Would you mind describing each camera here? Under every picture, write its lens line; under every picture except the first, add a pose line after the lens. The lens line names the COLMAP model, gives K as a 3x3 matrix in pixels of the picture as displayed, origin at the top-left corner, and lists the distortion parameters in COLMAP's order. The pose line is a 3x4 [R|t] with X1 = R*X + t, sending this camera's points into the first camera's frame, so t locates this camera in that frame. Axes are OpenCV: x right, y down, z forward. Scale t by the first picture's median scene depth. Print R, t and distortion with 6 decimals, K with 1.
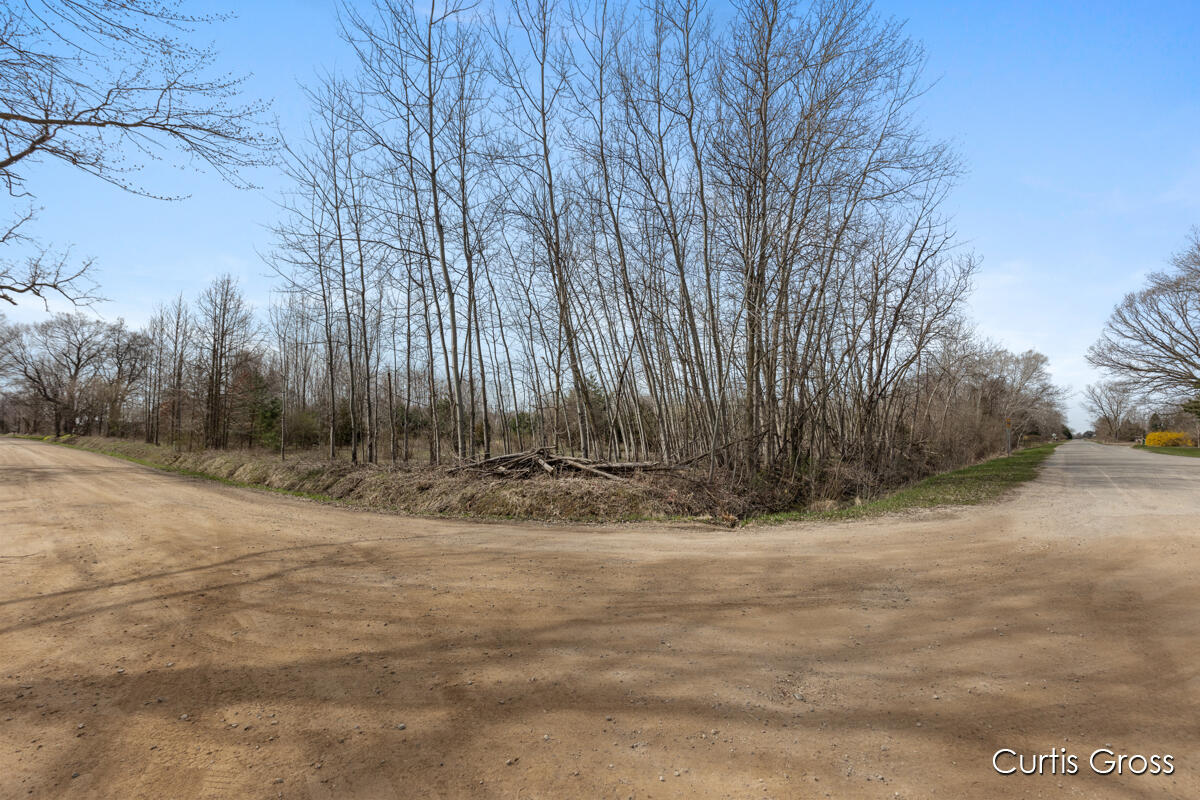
lens RADIAL K [[529.8, 0, 596.3], [0, 529.8, 402.5], [0, 0, 1]] dist [-0.005184, -0.000851]
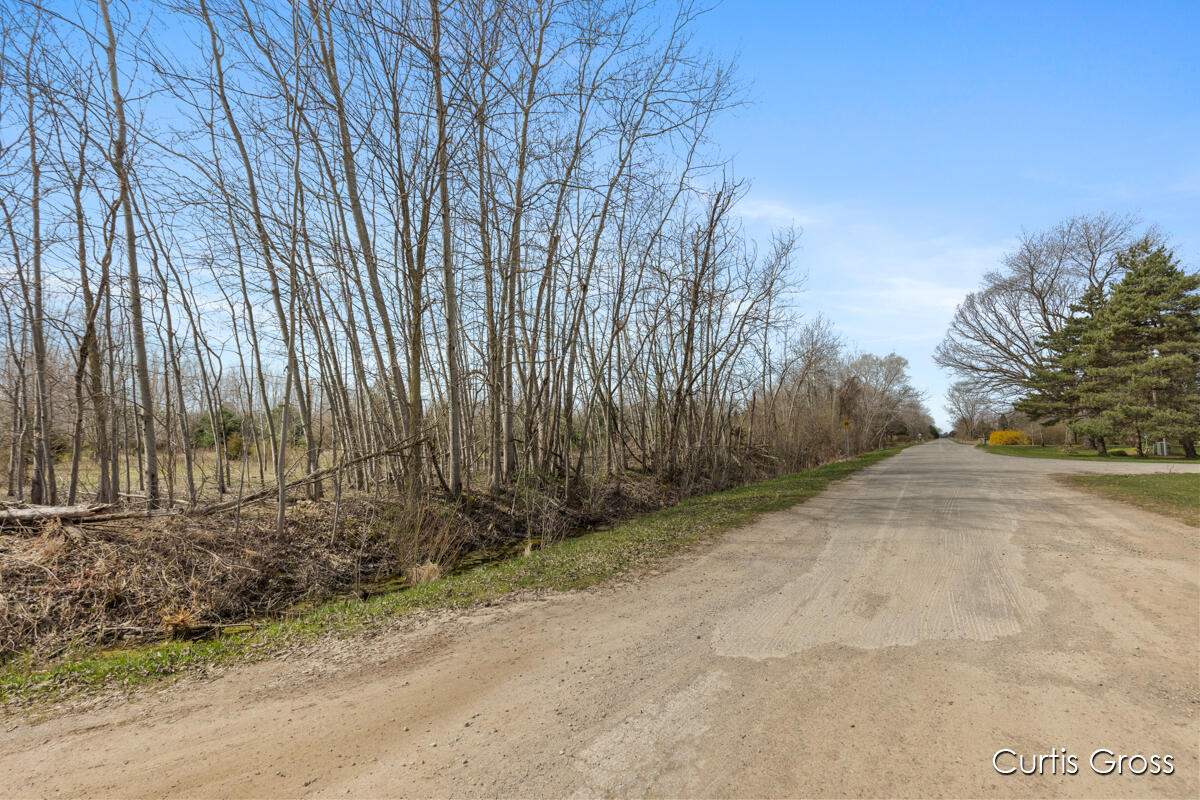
lens RADIAL K [[529.8, 0, 603.8], [0, 529.8, 399.5], [0, 0, 1]] dist [-0.005184, -0.000851]
pose [[0.986108, -0.003836, 0.166063, 0.154759], [0.006453, 0.999863, -0.015223, 0.004978], [-0.165982, 0.016083, 0.985998, 0.124509]]
